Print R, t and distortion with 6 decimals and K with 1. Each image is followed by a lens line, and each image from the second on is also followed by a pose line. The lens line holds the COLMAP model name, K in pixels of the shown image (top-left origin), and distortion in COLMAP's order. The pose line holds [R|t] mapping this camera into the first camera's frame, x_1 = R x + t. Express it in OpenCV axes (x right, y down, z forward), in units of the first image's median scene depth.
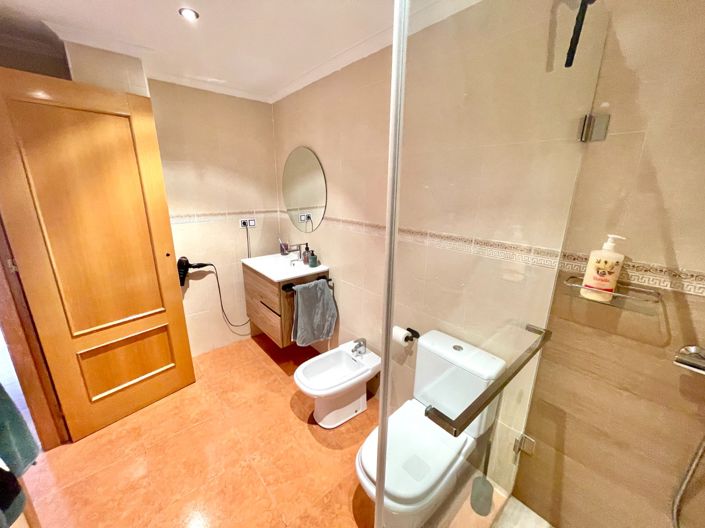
lens RADIAL K [[282.5, 0, 352.6], [0, 282.5, 265.9], [0, 0, 1]] dist [-0.001843, -0.001251]
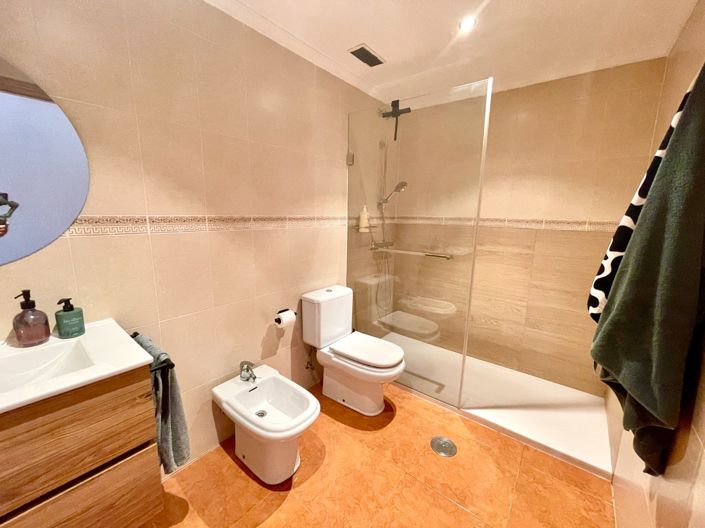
lens RADIAL K [[282.5, 0, 350.2], [0, 282.5, 261.2], [0, 0, 1]] dist [-0.001843, -0.001251]
pose [[-0.189247, -0.199236, 0.961504, -0.920851], [0.232596, 0.942235, 0.241024, -0.165682], [-0.953983, 0.269256, -0.131974, 0.942572]]
